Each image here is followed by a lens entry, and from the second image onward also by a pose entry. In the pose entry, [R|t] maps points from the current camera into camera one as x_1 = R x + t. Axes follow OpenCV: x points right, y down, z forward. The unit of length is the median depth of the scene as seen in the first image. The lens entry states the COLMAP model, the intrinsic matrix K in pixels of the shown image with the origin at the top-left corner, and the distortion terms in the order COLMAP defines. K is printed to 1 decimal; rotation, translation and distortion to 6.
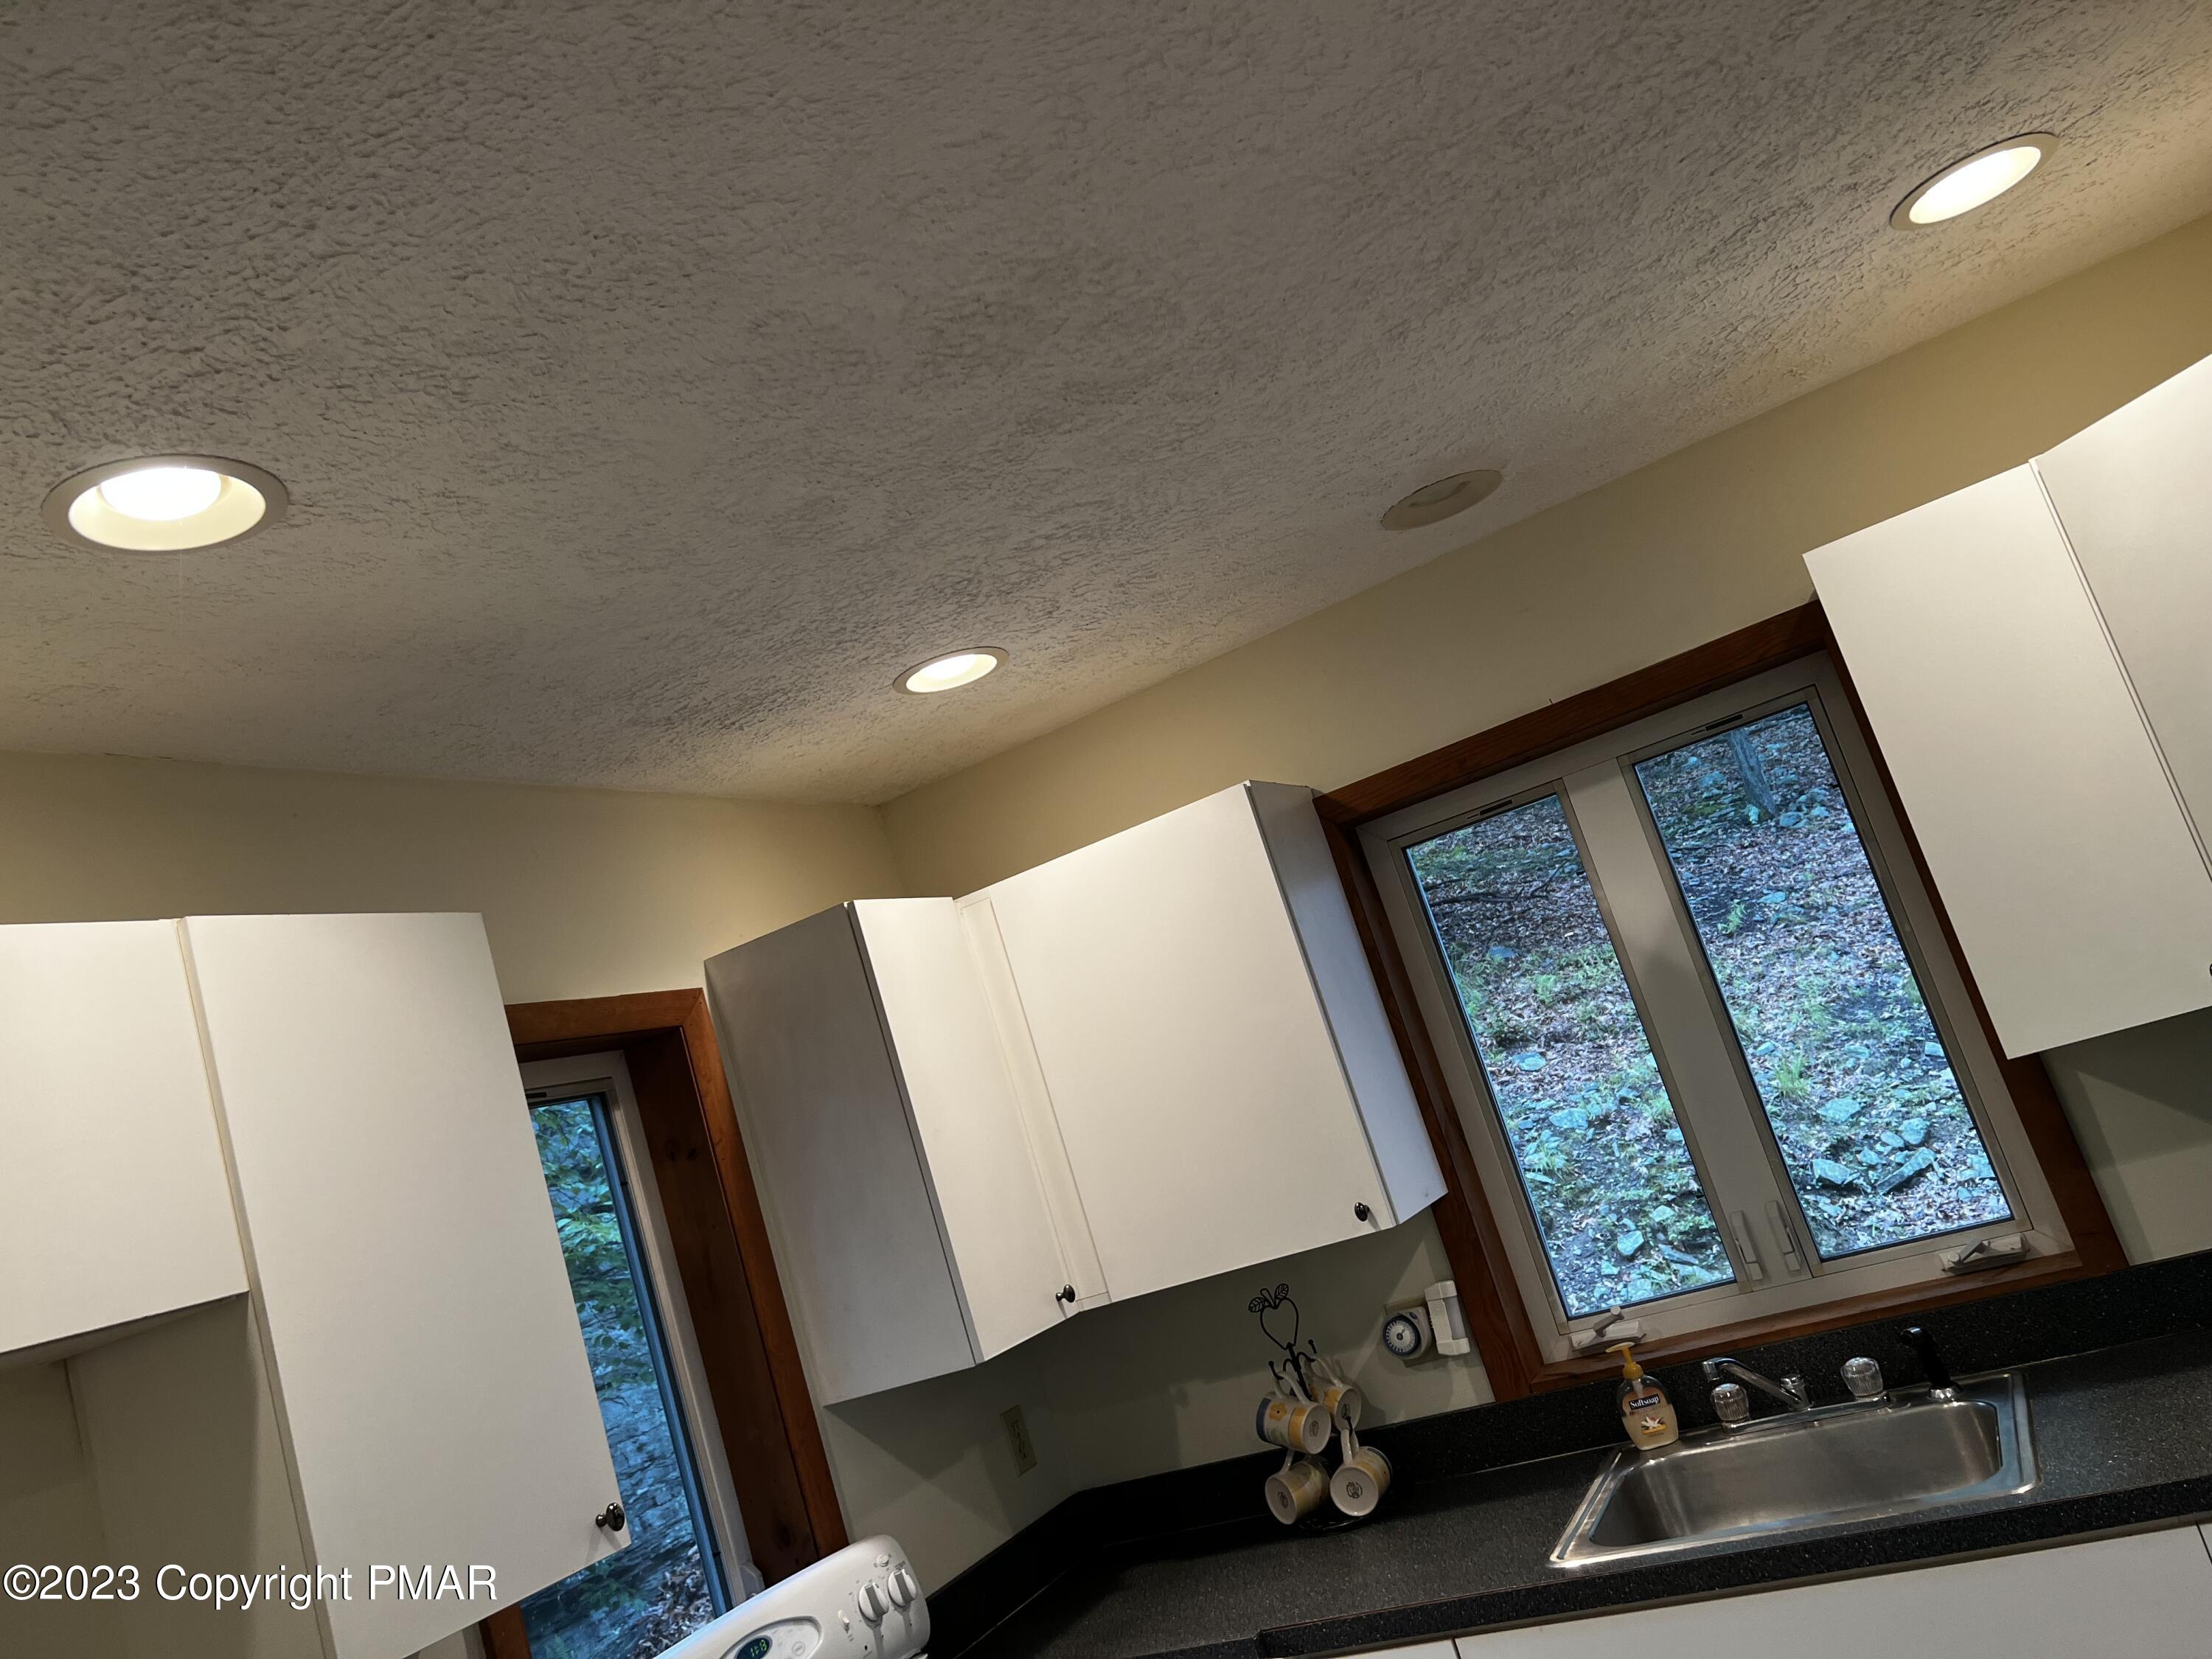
lens RADIAL K [[1676.4, 0, 1123.7], [0, 1676.4, 840.0], [0, 0, 1]] dist [0.053524, -0.064005]
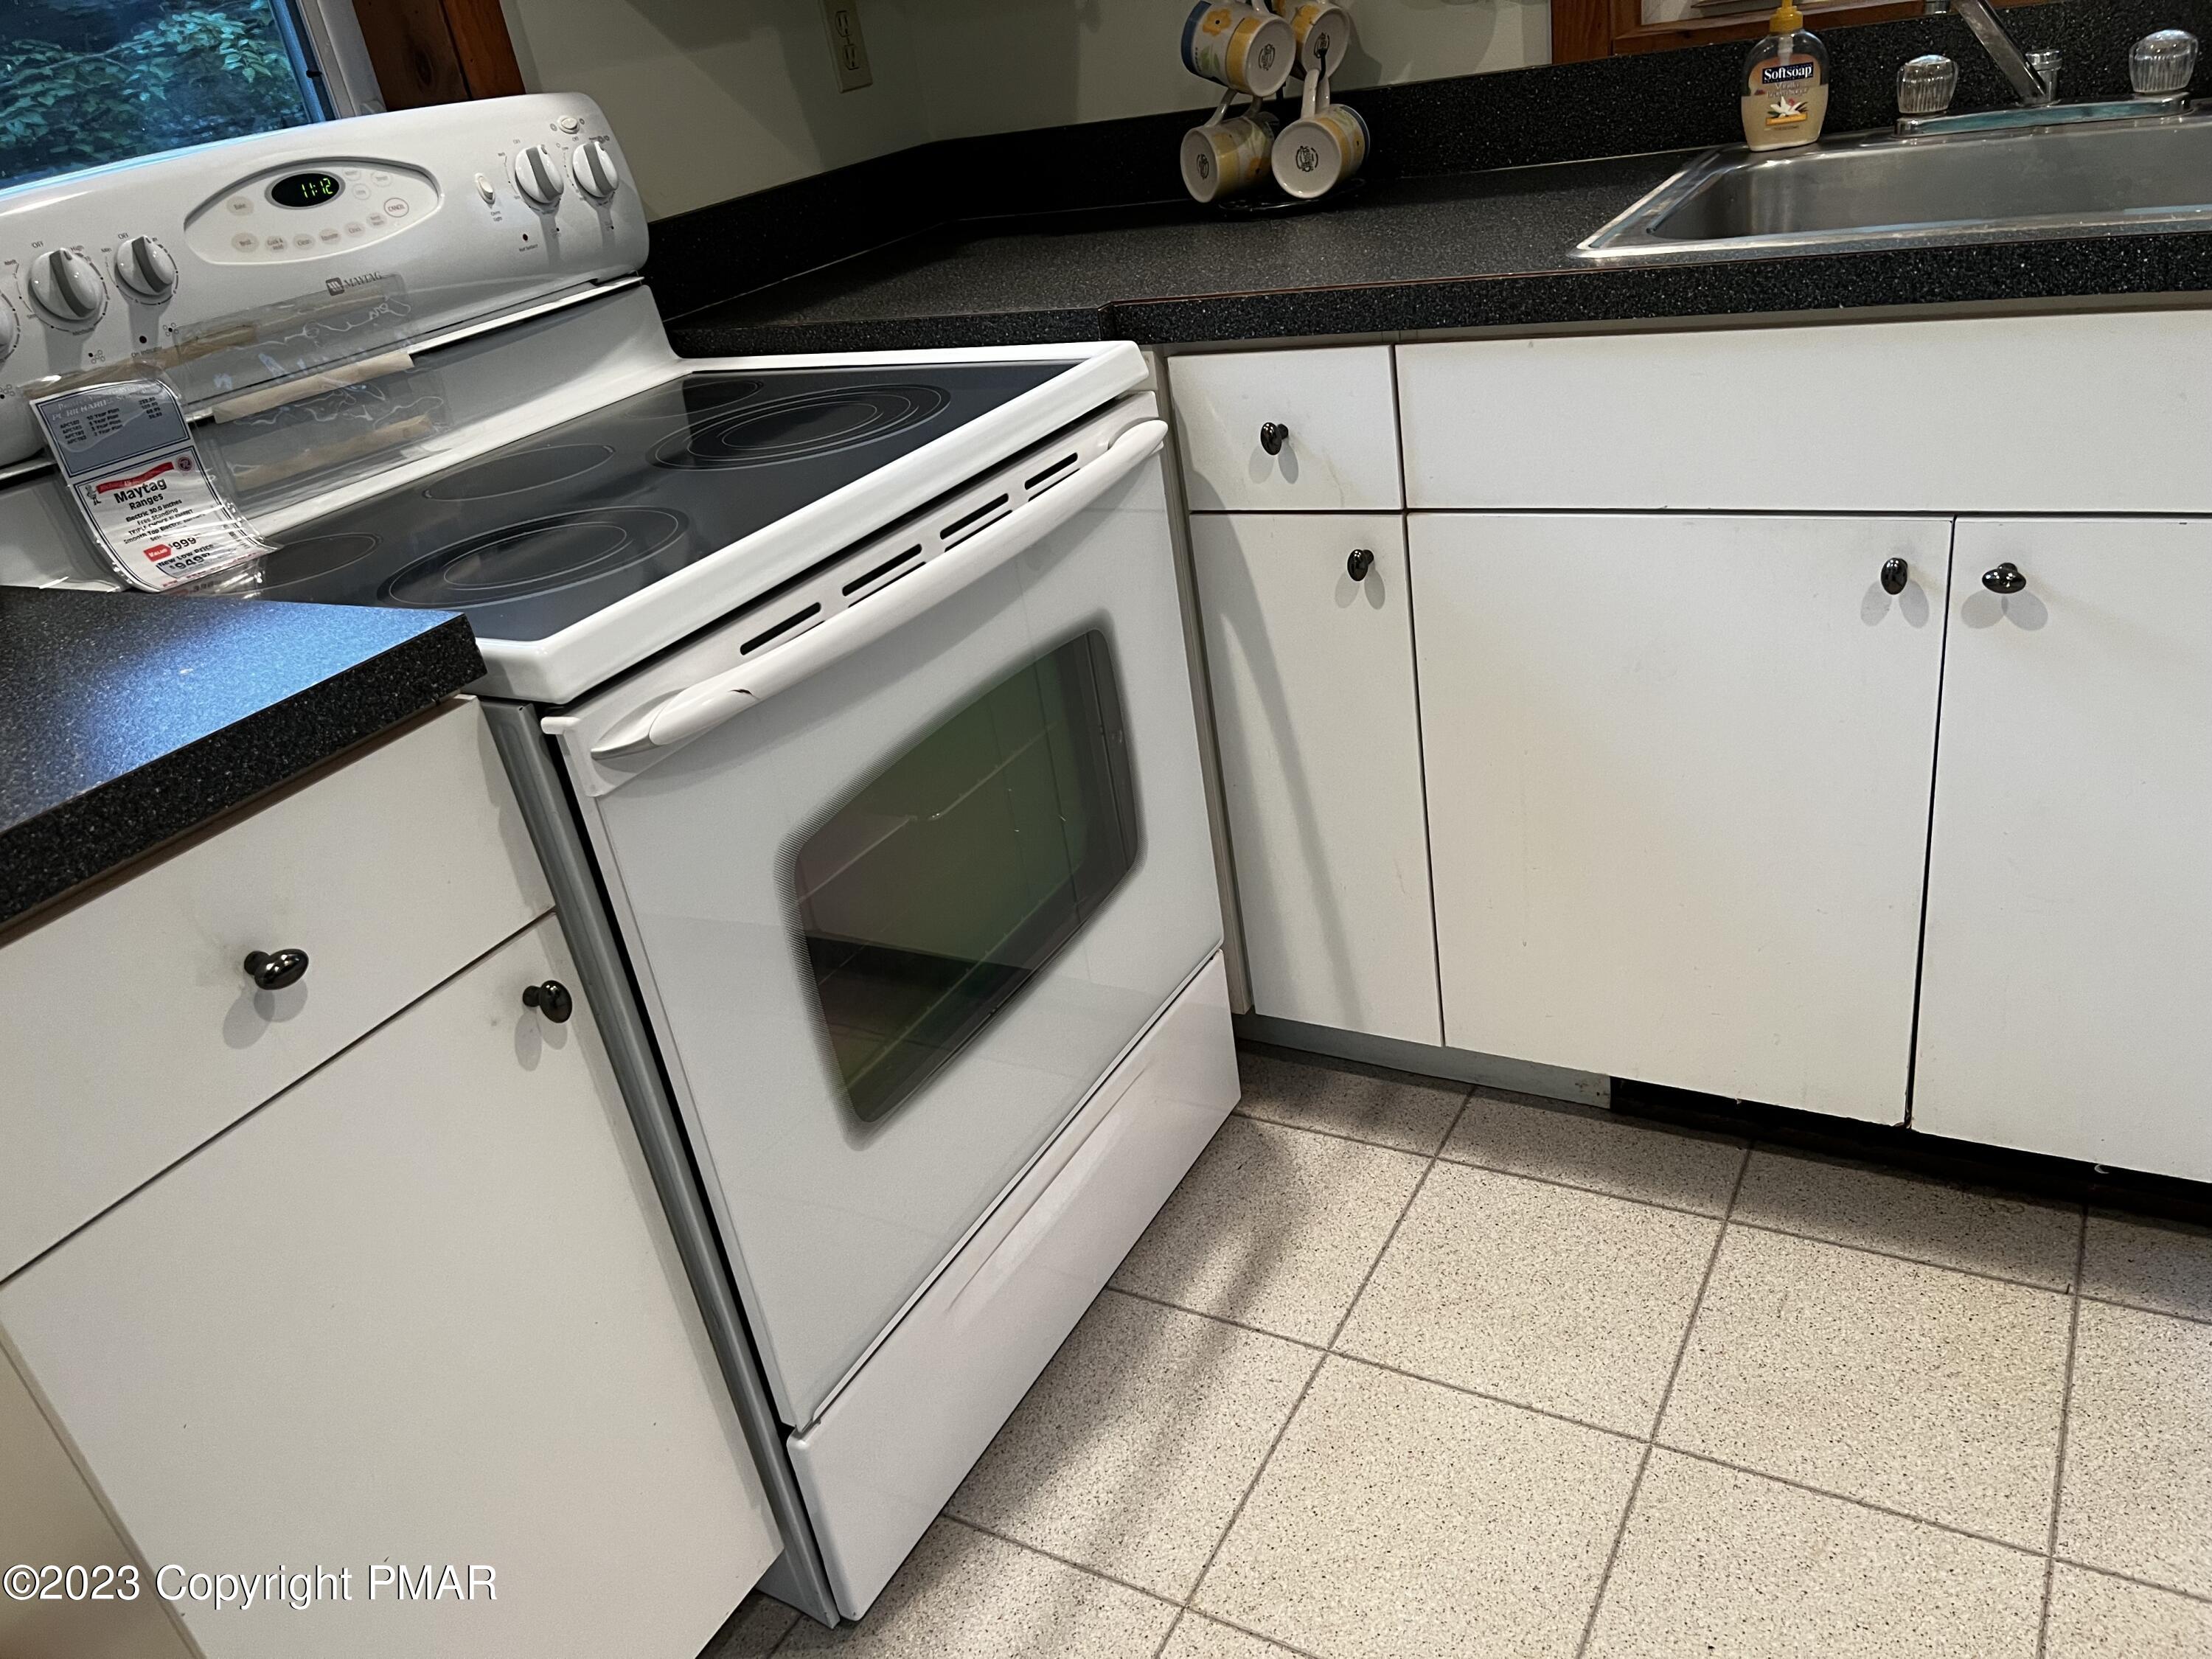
lens RADIAL K [[1676.4, 0, 1121.0], [0, 1676.4, 839.2], [0, 0, 1]] dist [0.053524, -0.064005]
pose [[0.988894, 0.144361, 0.035340, 0.078717], [-0.135853, 0.781556, 0.608863, 0.197487], [0.060276, -0.606902, 0.792488, 0.300462]]
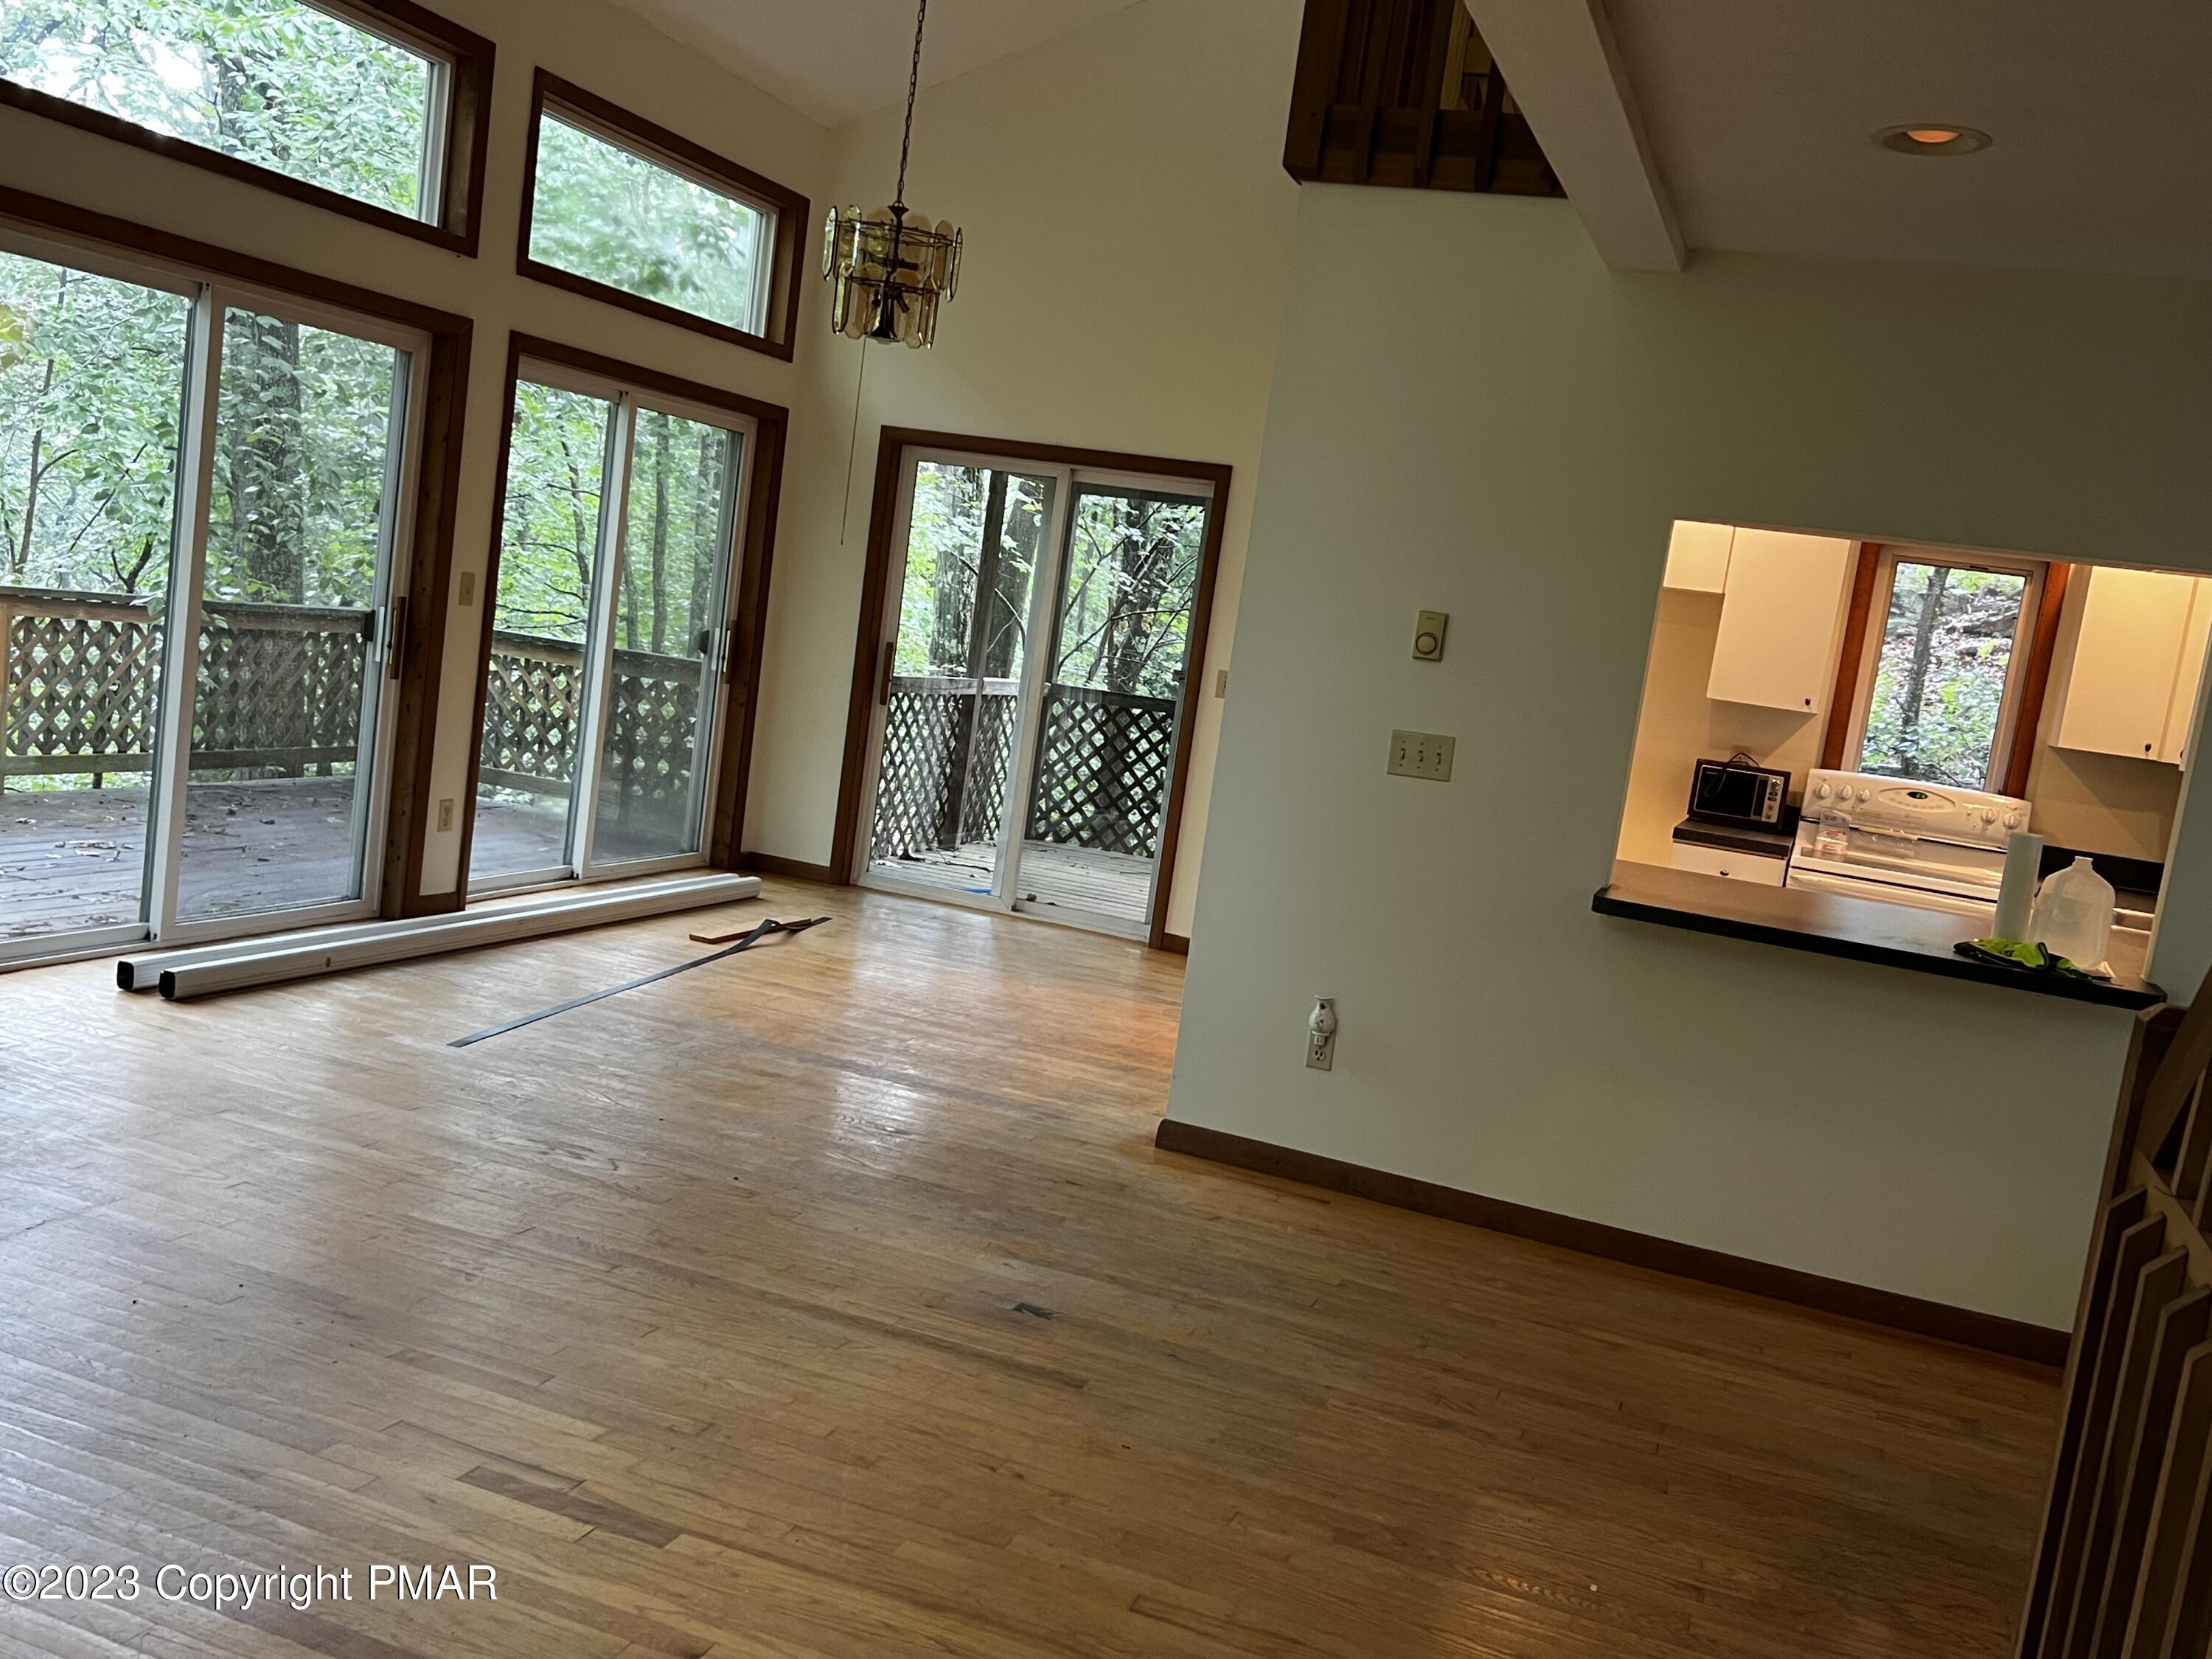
lens RADIAL K [[1952.5, 0, 1106.4], [0, 1952.5, 835.7], [0, 0, 1]] dist [0.078020, 0.006316]
pose [[0.077292, 0.422267, -0.903170, 2.050583], [-0.004076, 0.906007, 0.423244, -0.629207], [0.997000, -0.029032, 0.071748, -0.400729]]
